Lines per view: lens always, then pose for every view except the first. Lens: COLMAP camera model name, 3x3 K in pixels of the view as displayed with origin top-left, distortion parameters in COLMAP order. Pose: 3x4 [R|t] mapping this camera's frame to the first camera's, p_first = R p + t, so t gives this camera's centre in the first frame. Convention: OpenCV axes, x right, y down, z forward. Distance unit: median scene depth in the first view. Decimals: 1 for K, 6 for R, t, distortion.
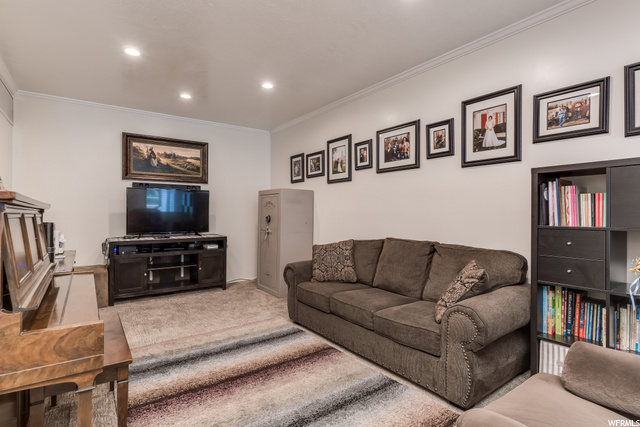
lens RADIAL K [[326.0, 0, 317.7], [0, 326.0, 214.8], [0, 0, 1]] dist [-0.004216, 0.002075]
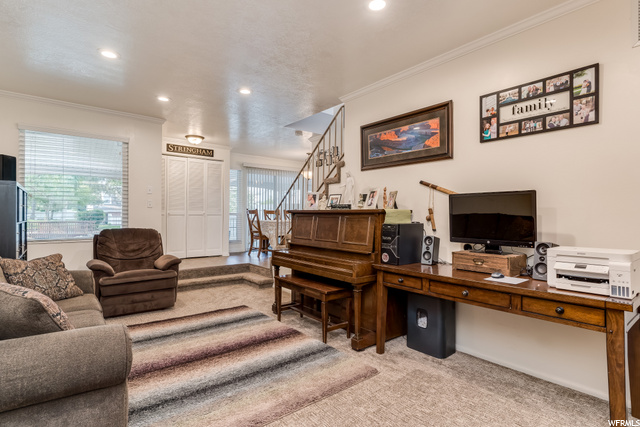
lens RADIAL K [[326.0, 0, 320.4], [0, 326.0, 212.4], [0, 0, 1]] dist [-0.004216, 0.002075]
pose [[-0.998724, -0.003077, -0.050399, -0.509062], [-0.002873, 0.999987, -0.004104, -0.012515], [0.050411, -0.003954, -0.998721, 2.200583]]
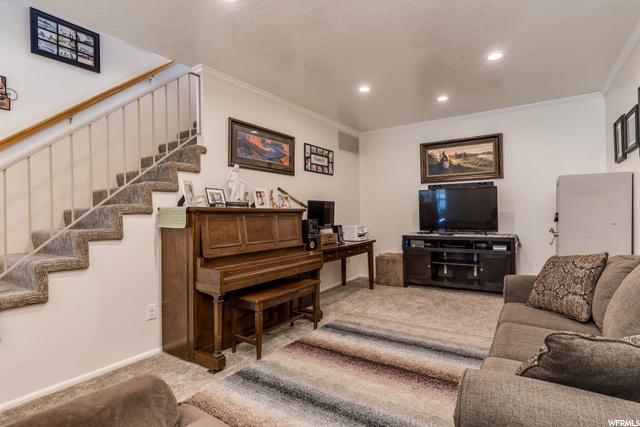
lens RADIAL K [[326.0, 0, 319.7], [0, 326.0, 214.6], [0, 0, 1]] dist [-0.004216, 0.002075]
pose [[0.351289, -0.003619, -0.936260, 0.731024], [0.011099, 0.999938, 0.000300, -0.001237], [0.936201, -0.010497, 0.351307, 0.459978]]
